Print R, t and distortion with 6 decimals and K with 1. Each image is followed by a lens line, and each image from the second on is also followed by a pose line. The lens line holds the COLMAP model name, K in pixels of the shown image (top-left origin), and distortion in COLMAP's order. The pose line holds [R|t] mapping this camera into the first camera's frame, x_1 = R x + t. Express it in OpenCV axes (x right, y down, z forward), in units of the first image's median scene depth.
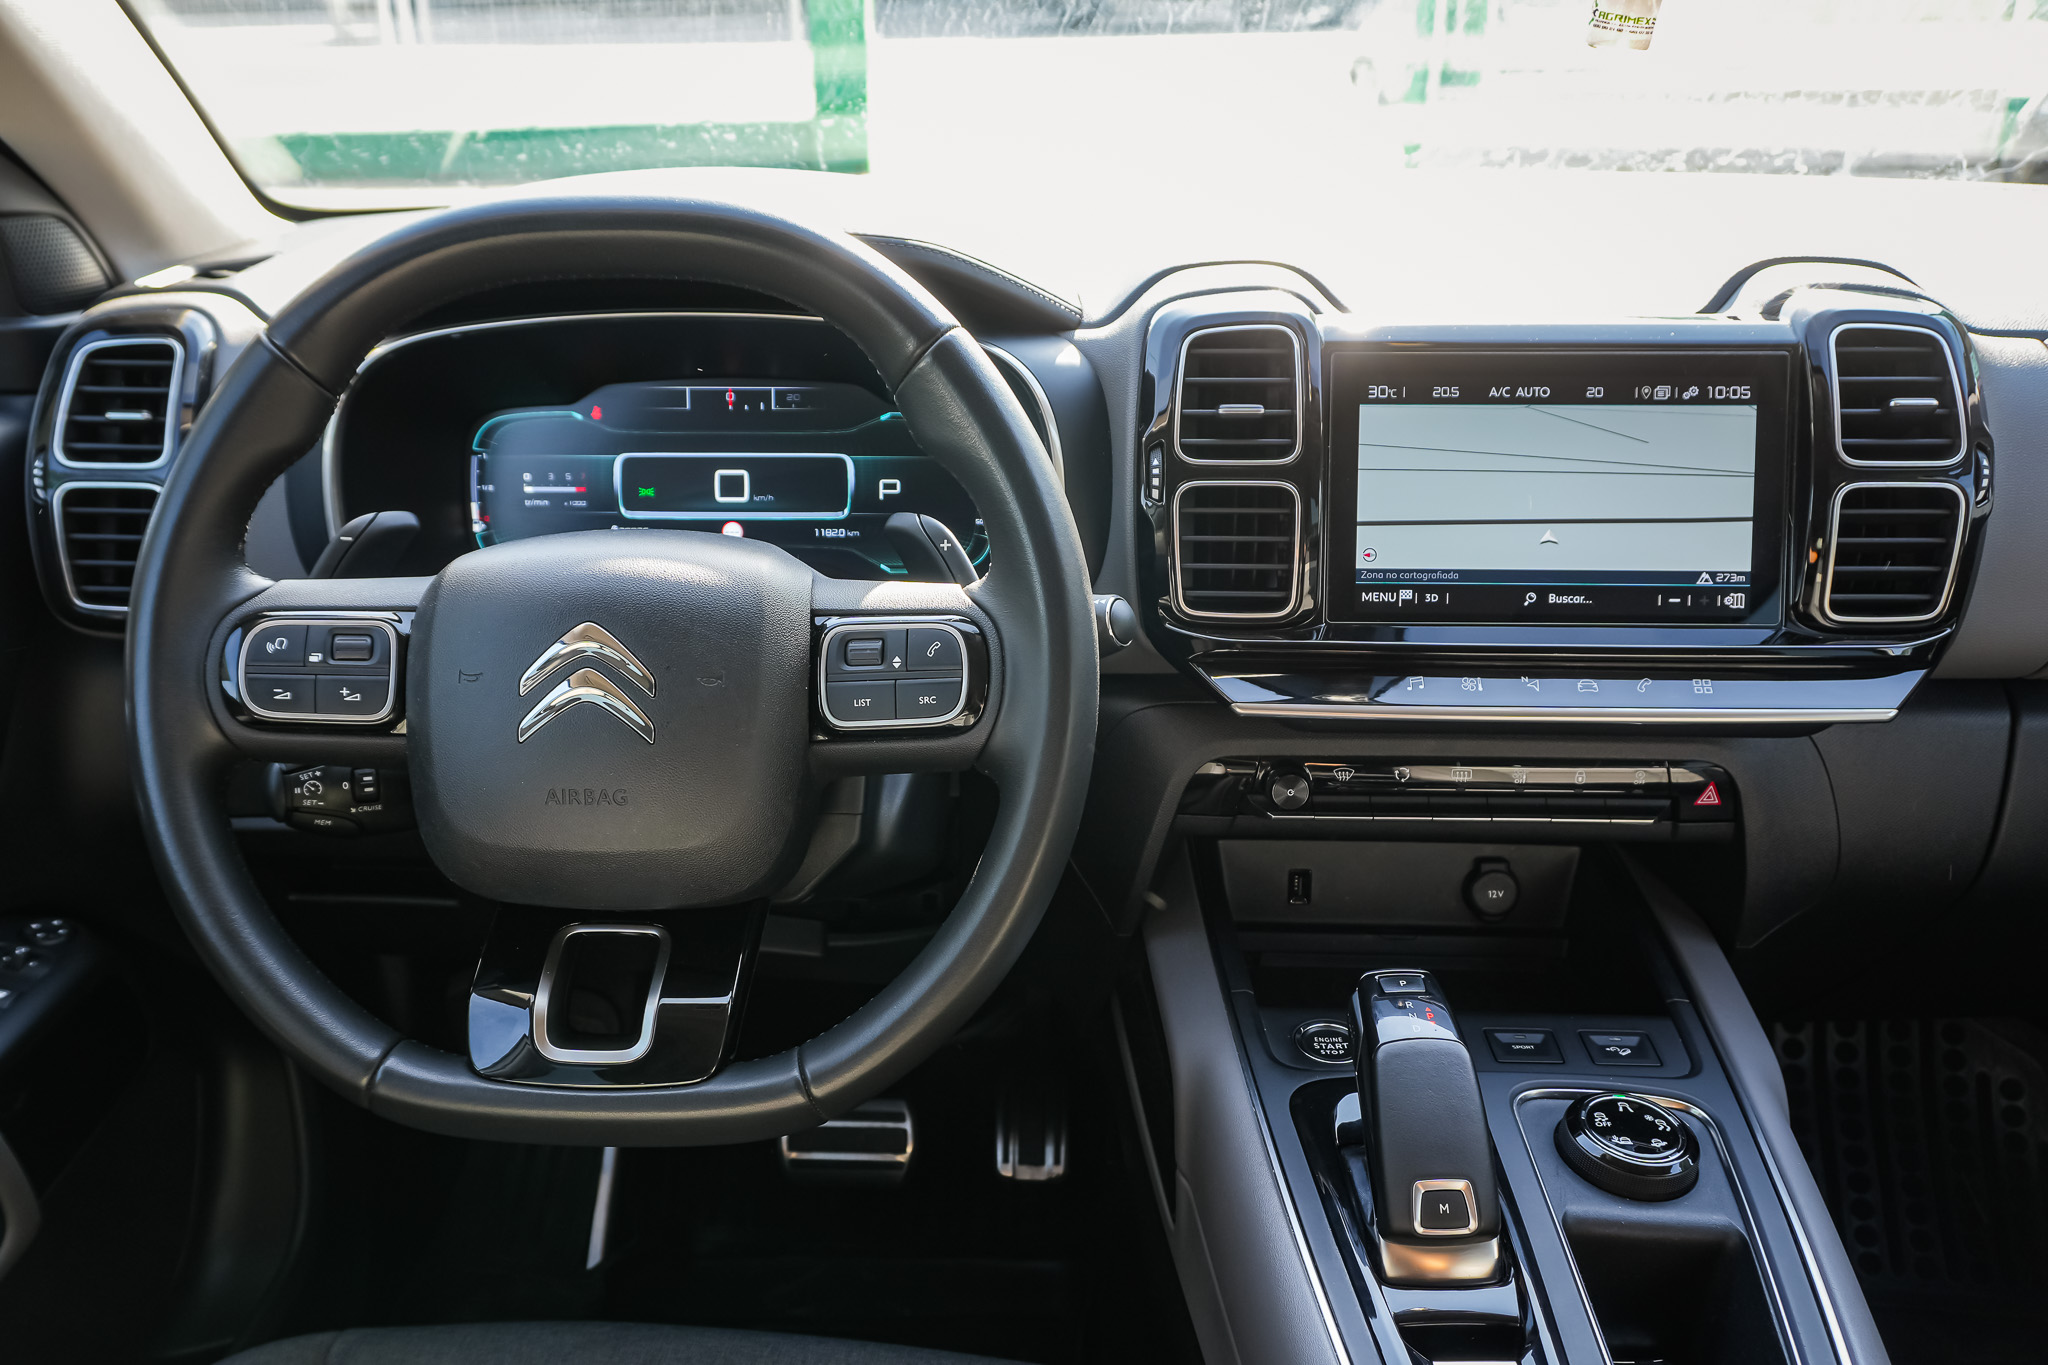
lens RADIAL K [[1721.5, 0, 998.5], [0, 1721.5, 733.7], [0, 0, 1]] dist [-0.008821, 0.004170]
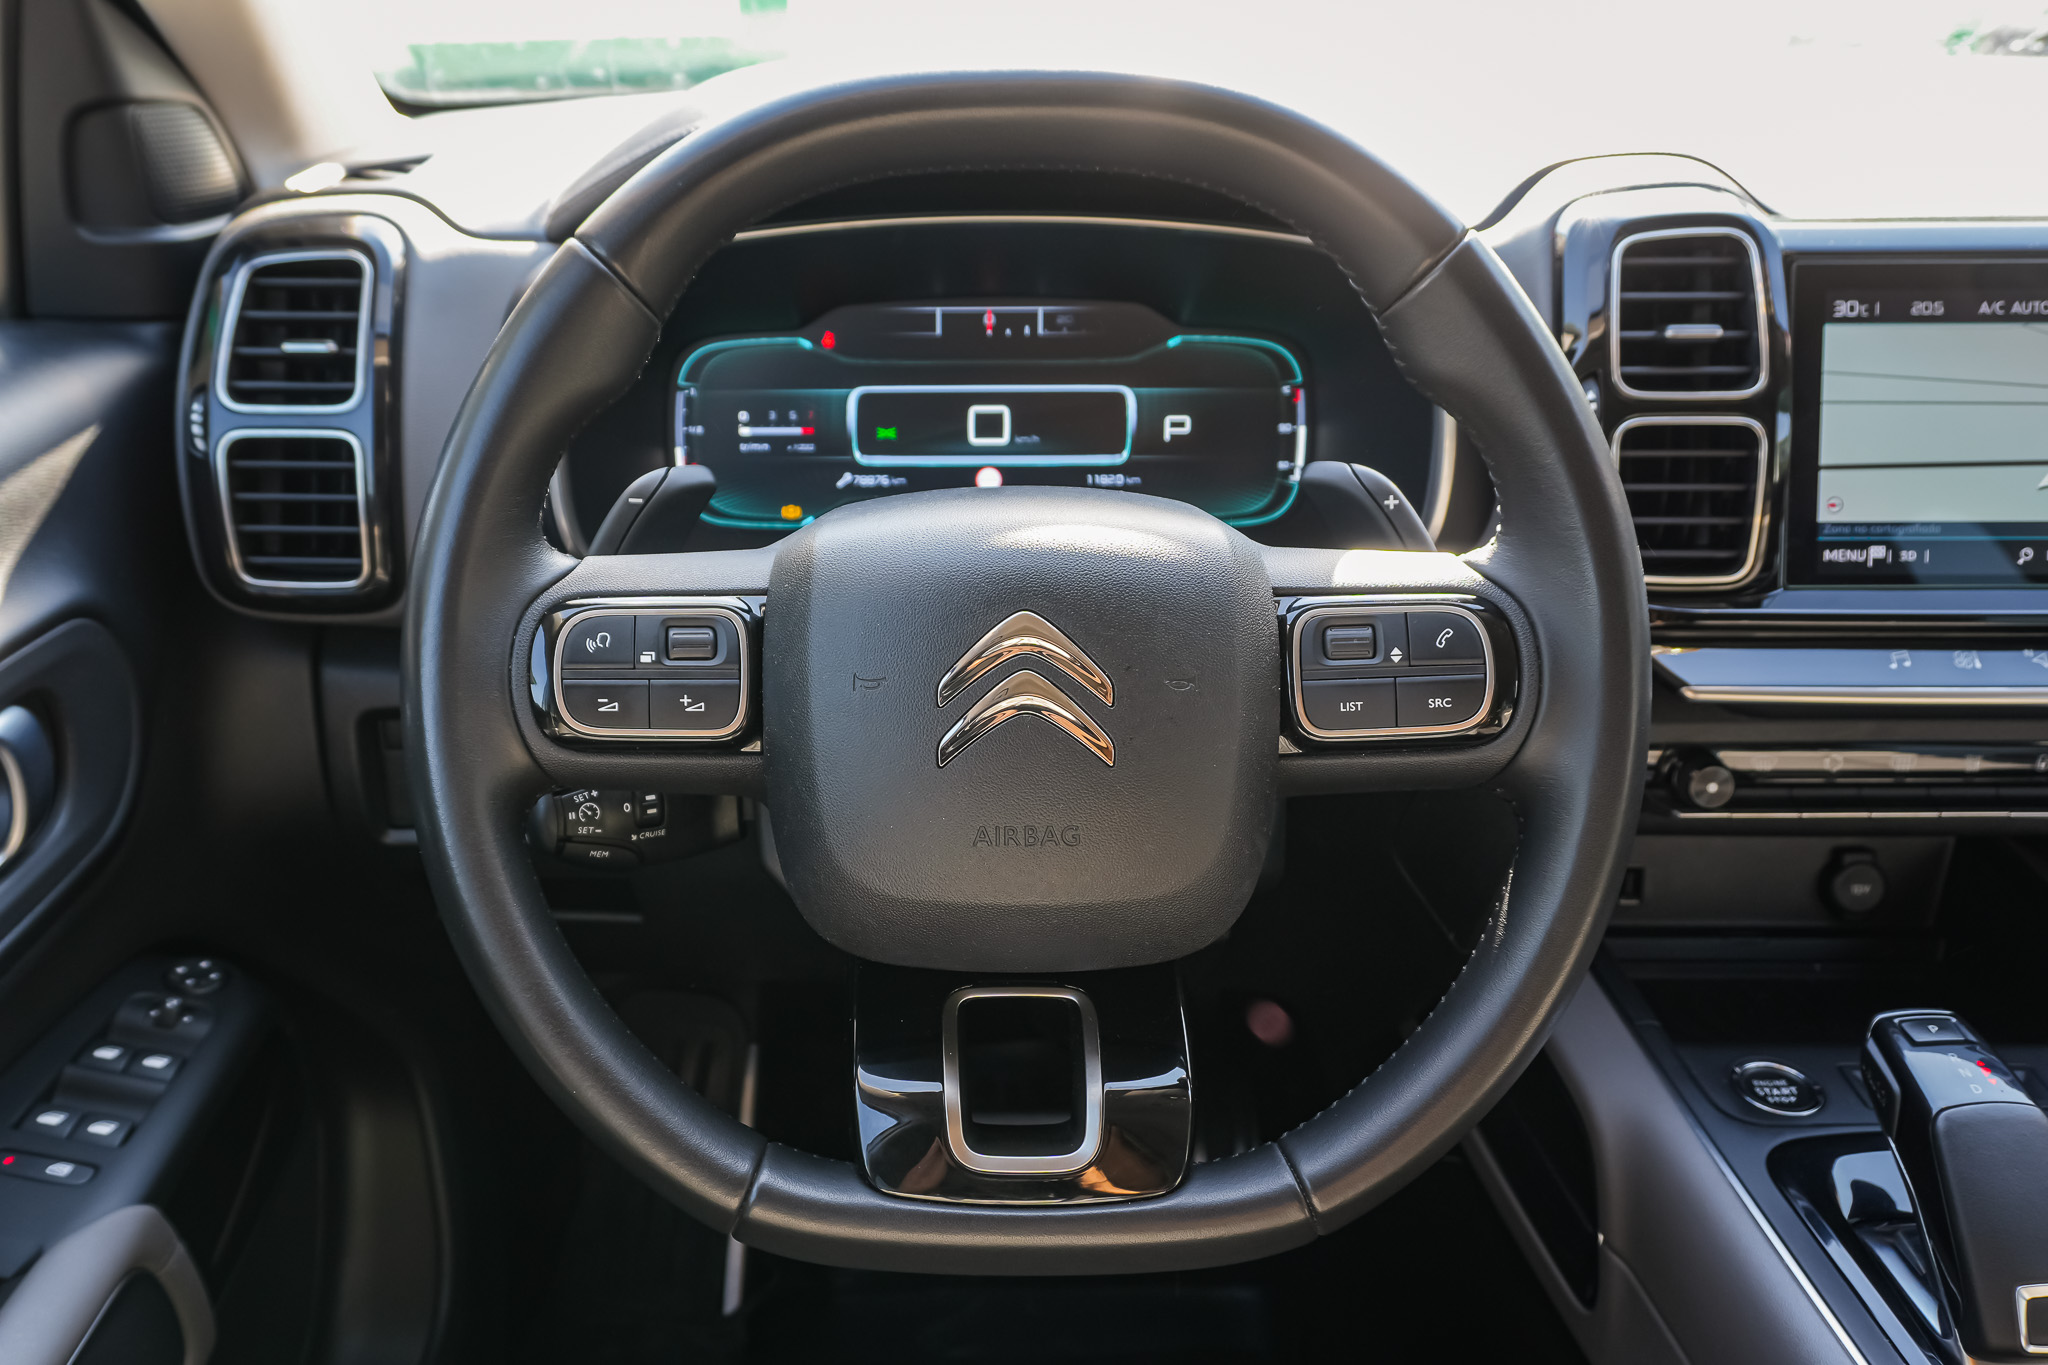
lens RADIAL K [[1794.3, 0, 1024.0], [0, 1794.3, 682.5], [0, 0, 1]] dist [-0.004412, 0.005684]
pose [[0.999363, -0.013306, 0.033121, -0.207517], [0.013048, 0.999883, 0.007986, -0.030402], [-0.033224, -0.007549, 0.999419, 0.147019]]
